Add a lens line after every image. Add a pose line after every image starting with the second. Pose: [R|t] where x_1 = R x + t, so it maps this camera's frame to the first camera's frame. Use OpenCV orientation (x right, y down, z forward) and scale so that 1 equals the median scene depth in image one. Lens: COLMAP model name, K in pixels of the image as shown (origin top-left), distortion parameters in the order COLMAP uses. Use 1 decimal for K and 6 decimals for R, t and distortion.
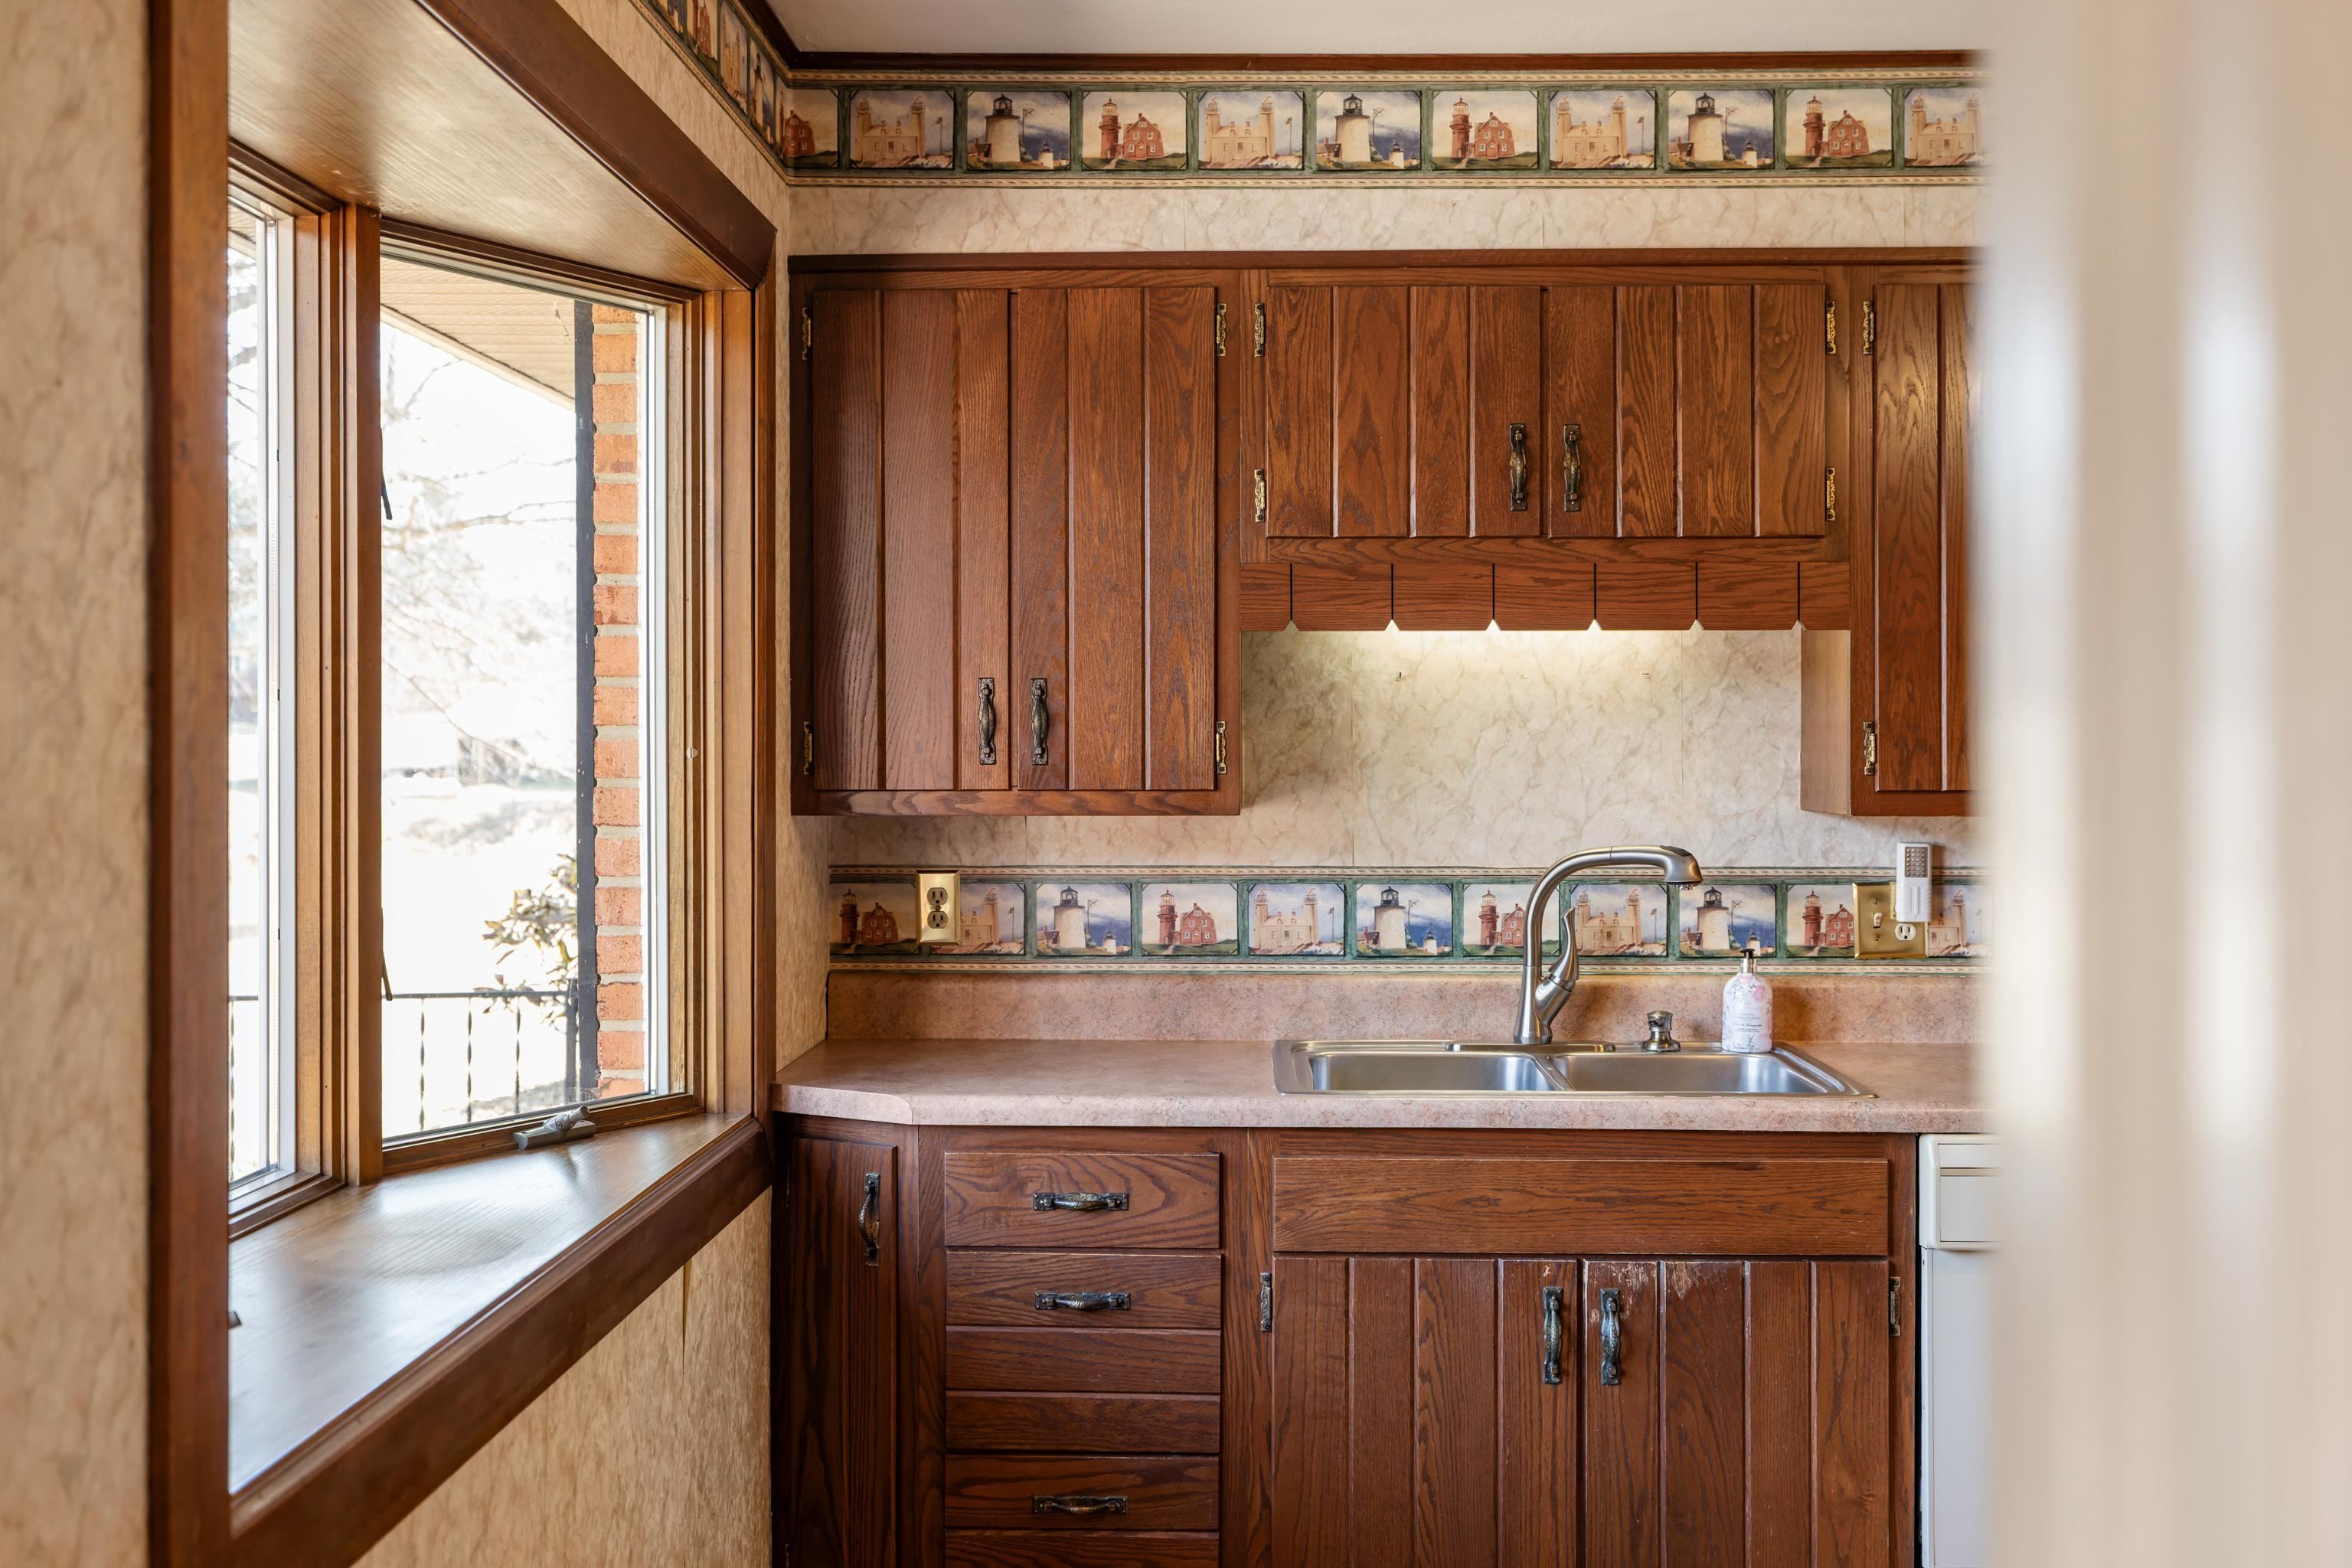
lens RADIAL K [[2274.6, 0, 1181.9], [0, 2274.6, 753.3], [0, 0, 1]] dist [0.004488, 0.000000]
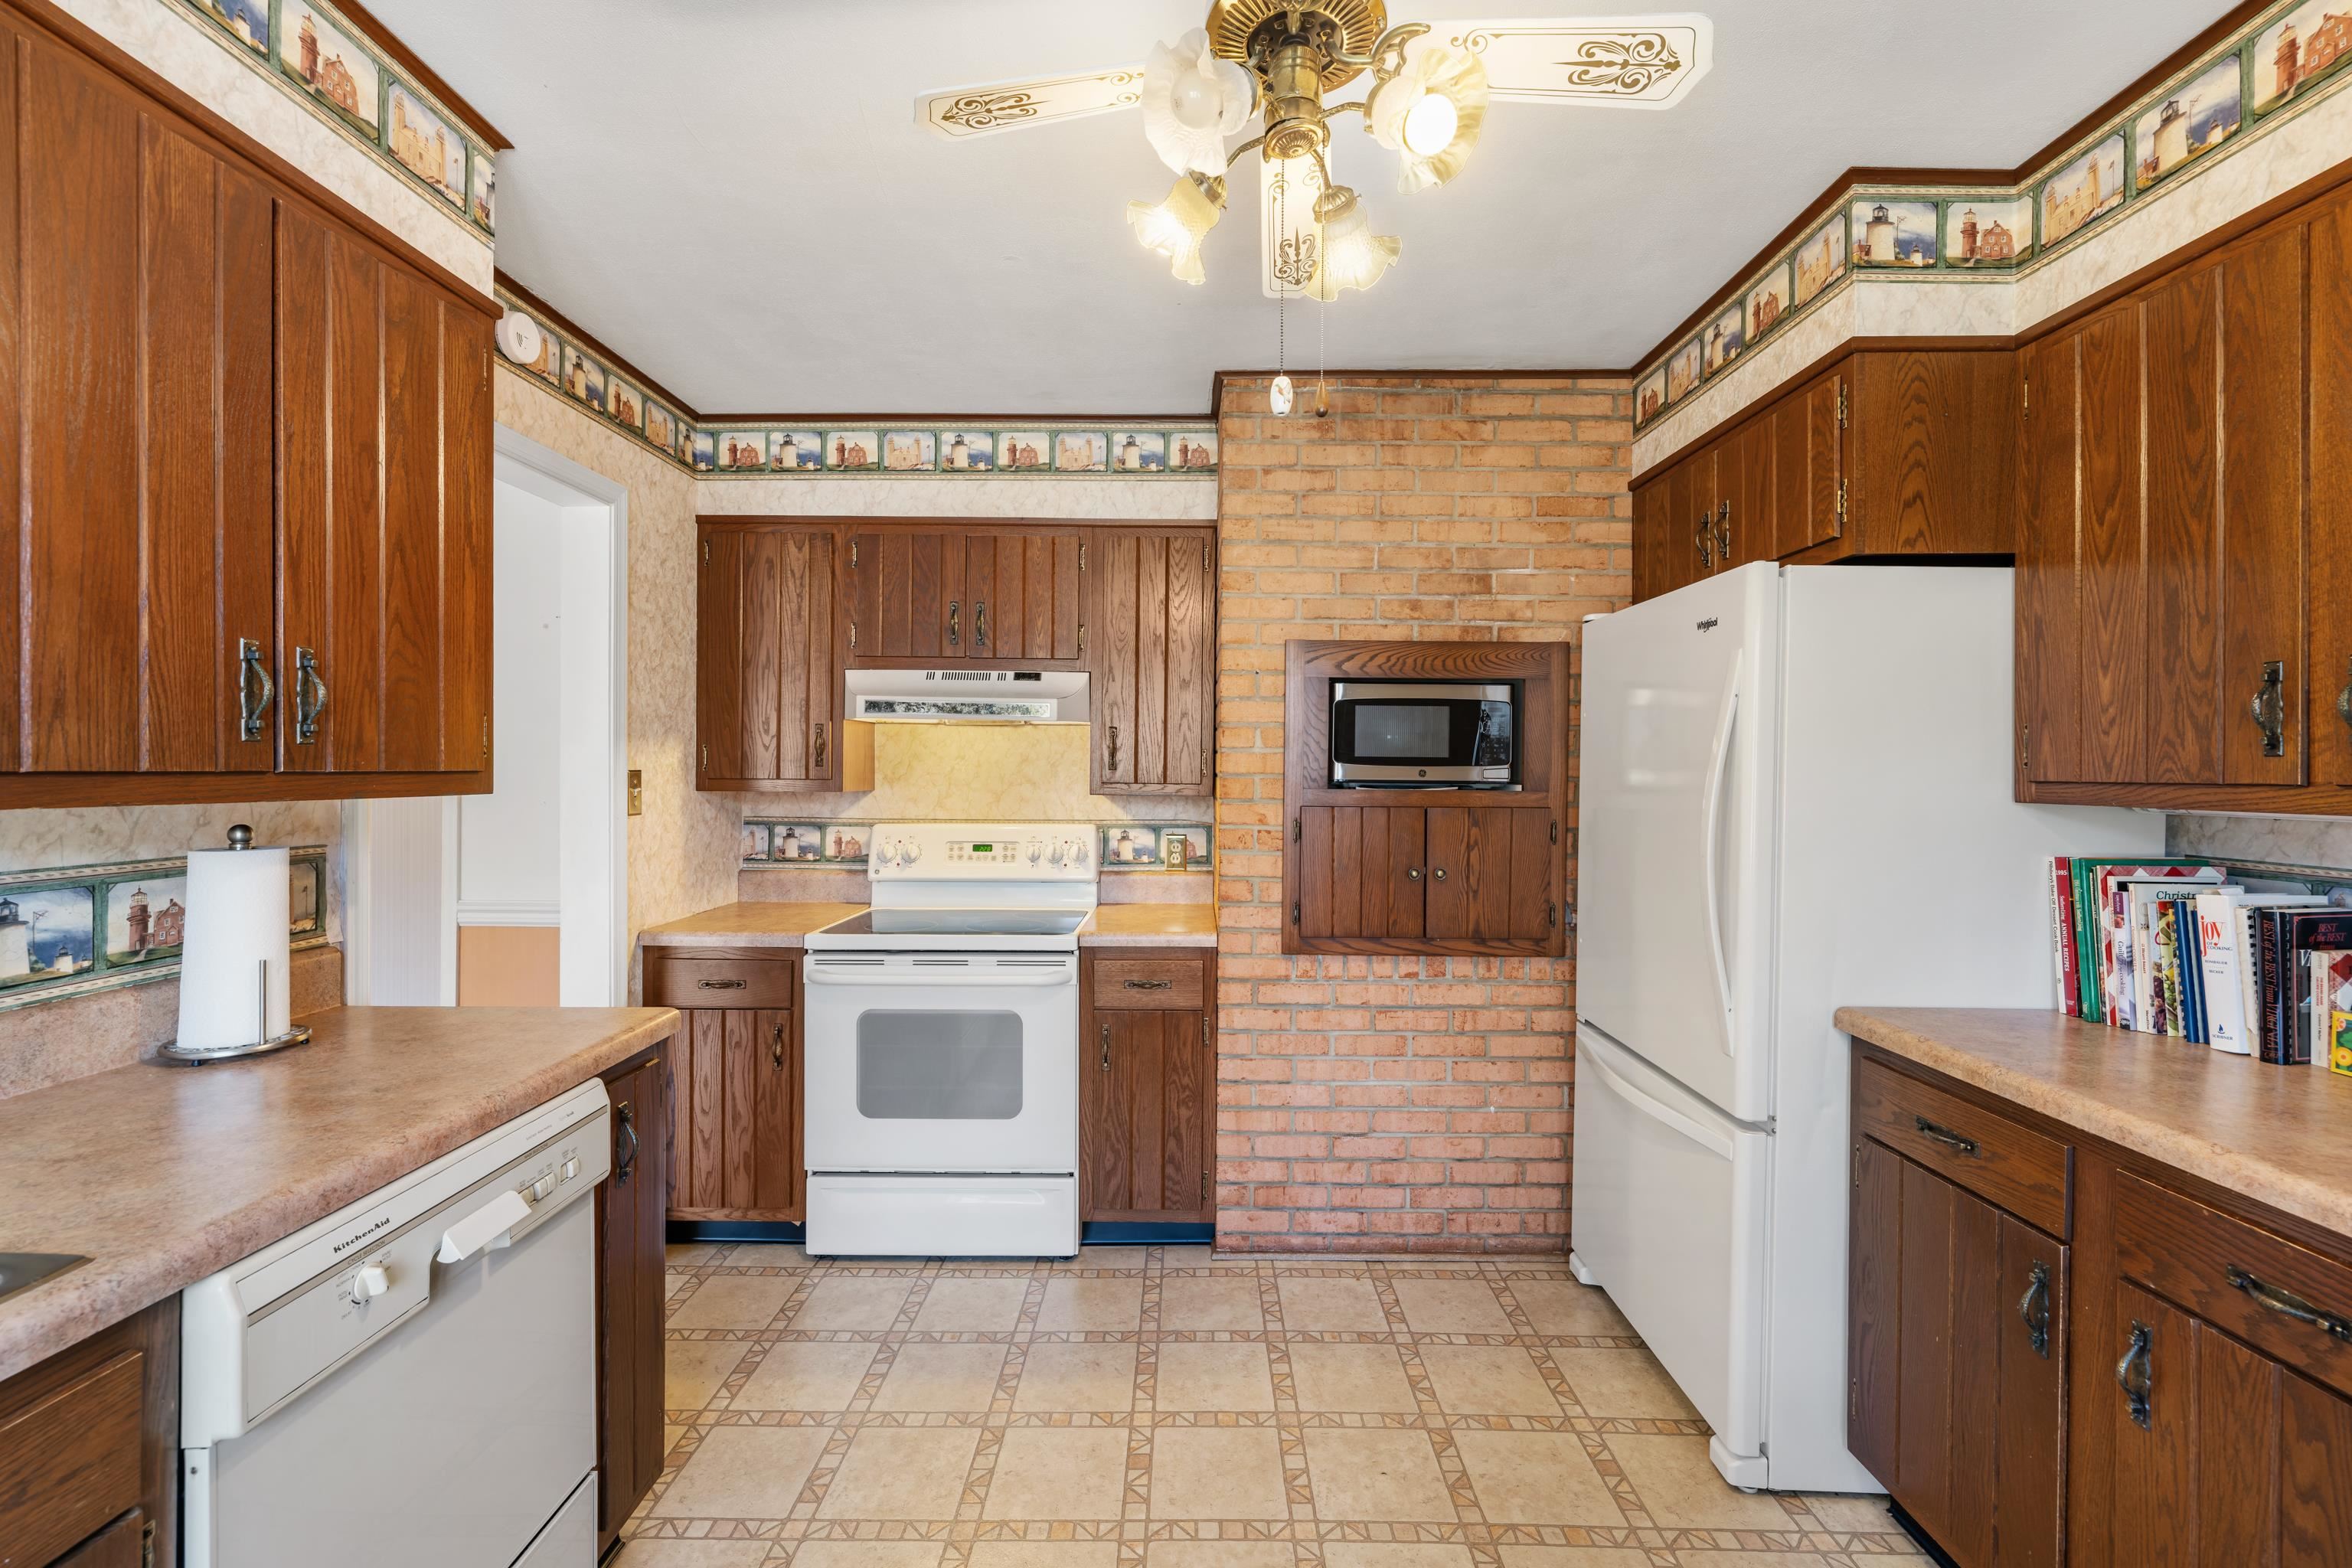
lens RADIAL K [[991.4, 0, 1181.6], [0, 991.4, 773.9], [0, 0, 1]] dist [0.001178, -0.000104]
pose [[-0.022492, -0.001485, 0.999746, 0.024333], [-0.000364, 0.999999, 0.001477, 0.016292], [-0.999747, -0.000331, -0.022492, 0.647797]]
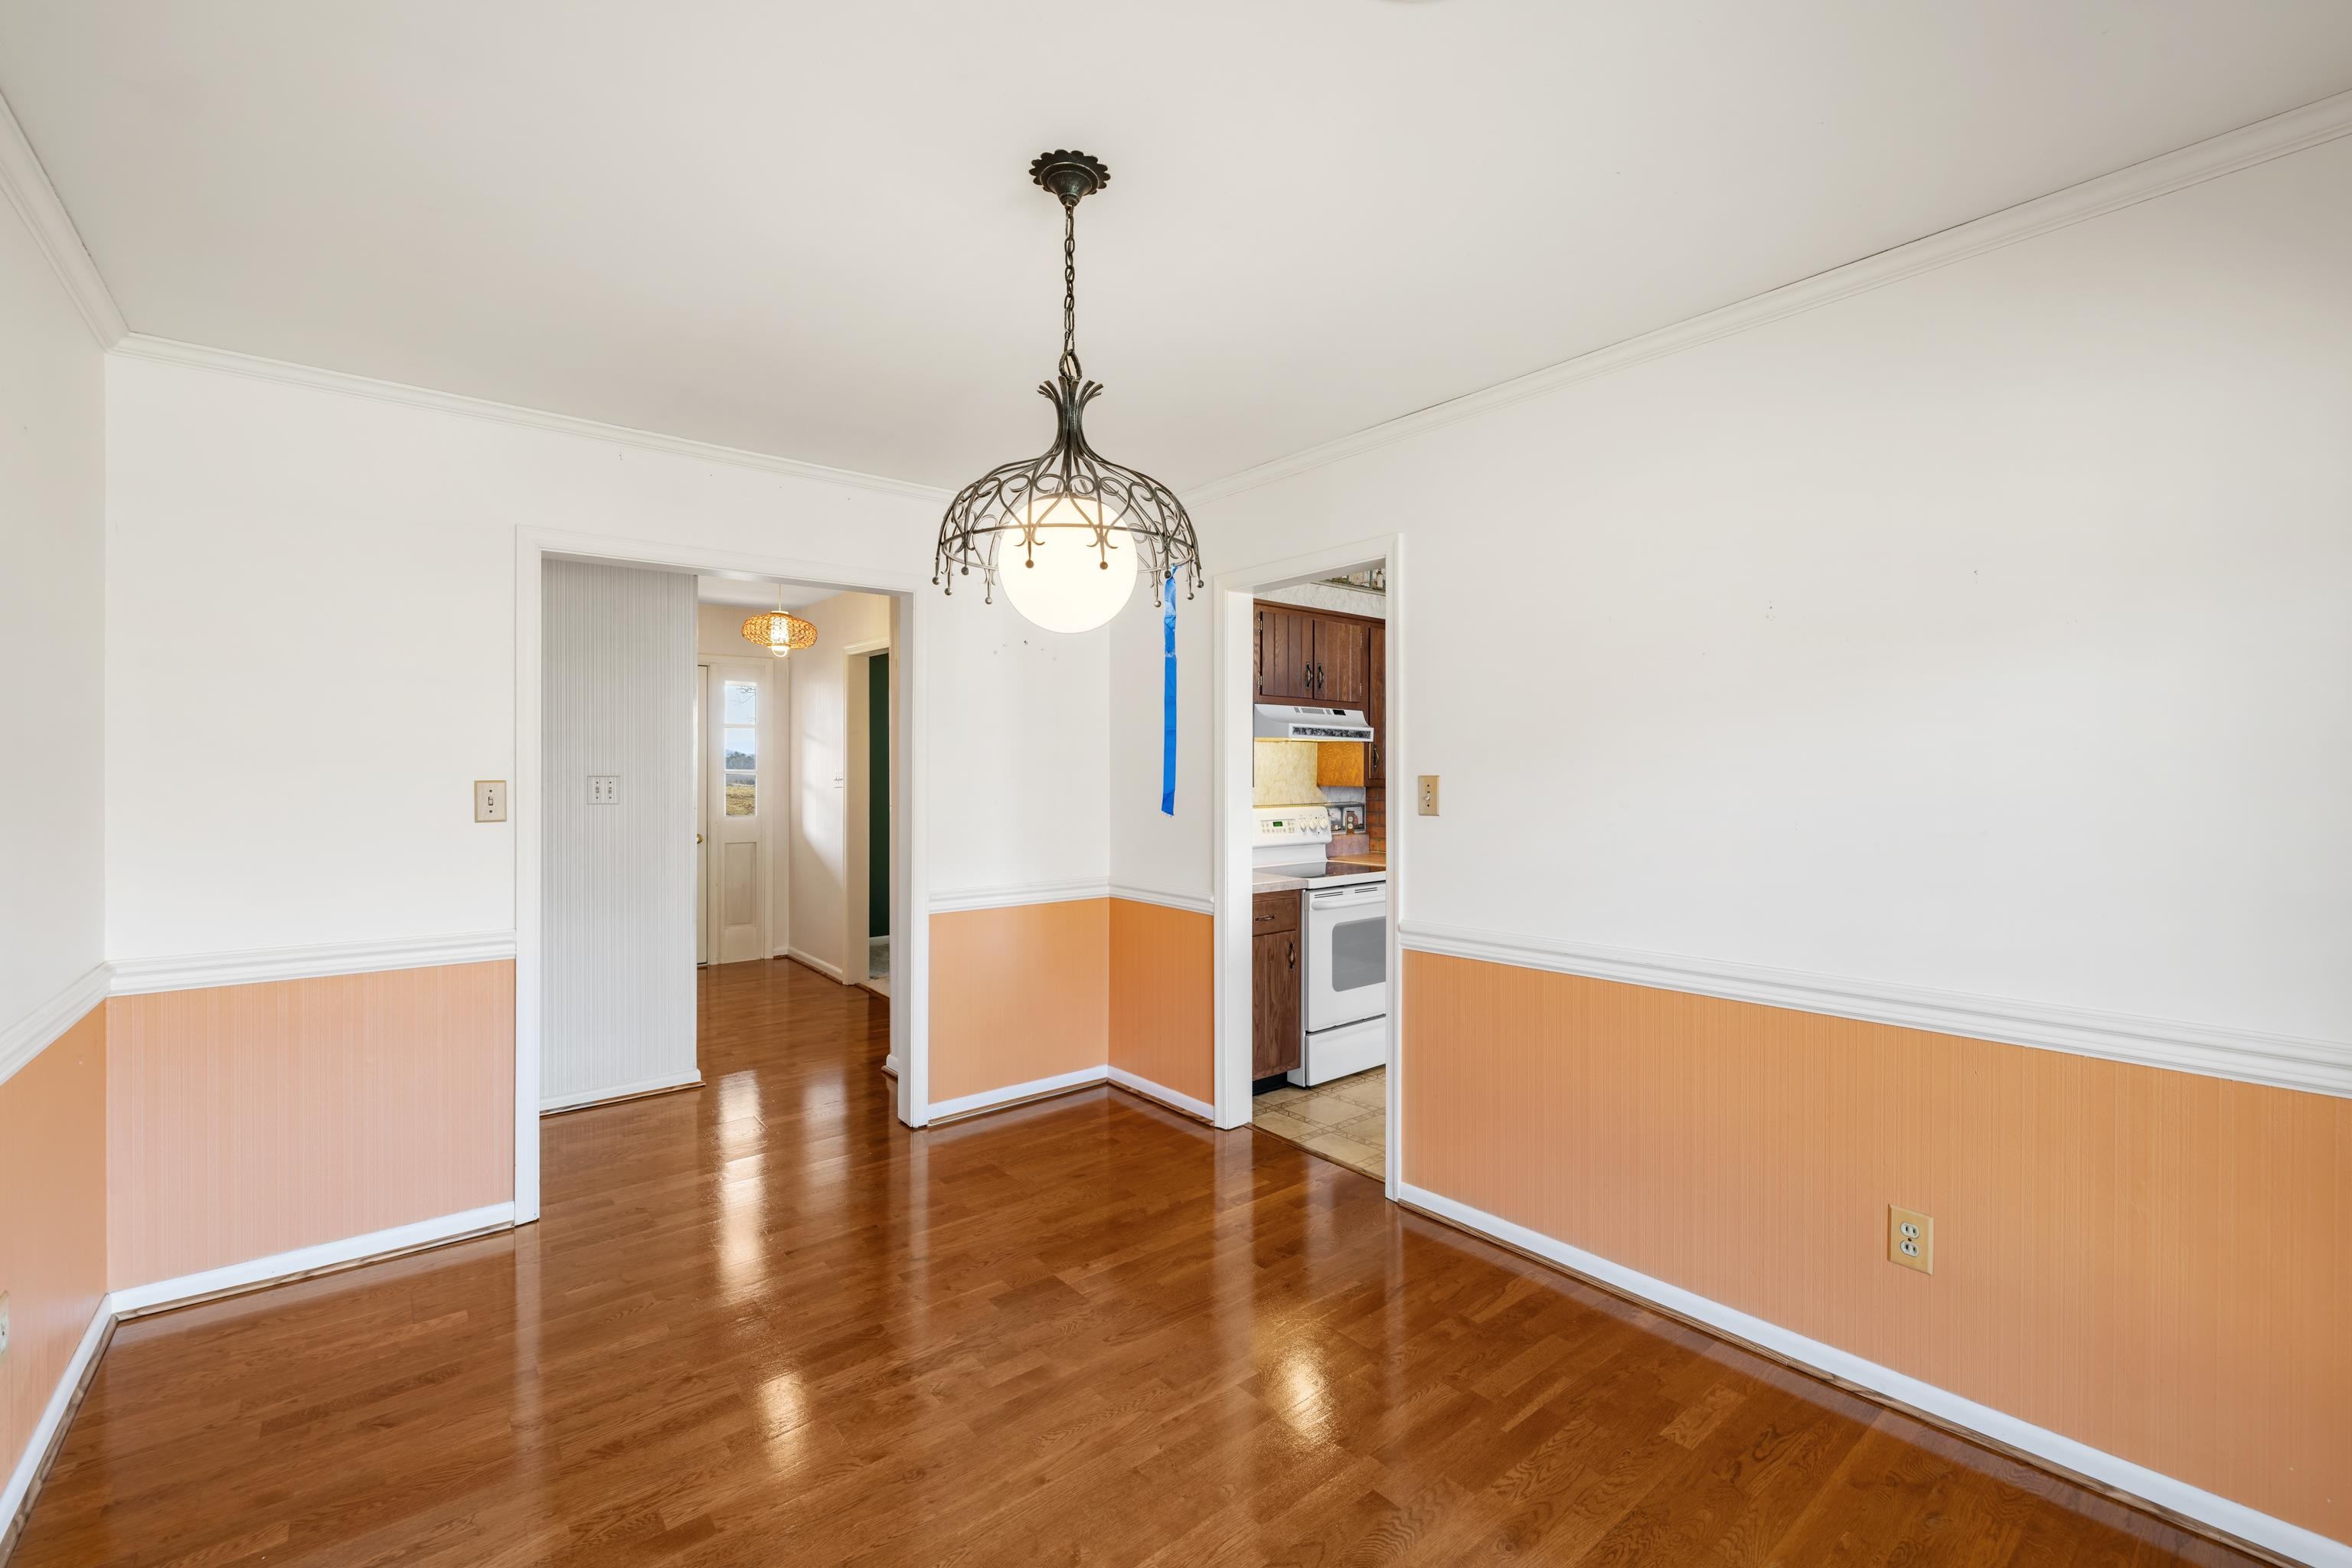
lens RADIAL K [[991.4, 0, 1184.0], [0, 991.4, 767.5], [0, 0, 1]] dist [0.001178, -0.000104]
pose [[-0.661540, 0.002323, 0.749907, 0.004909], [0.004696, 0.999988, 0.001045, 0.005962], [-0.749895, 0.004213, -0.661543, 1.865255]]
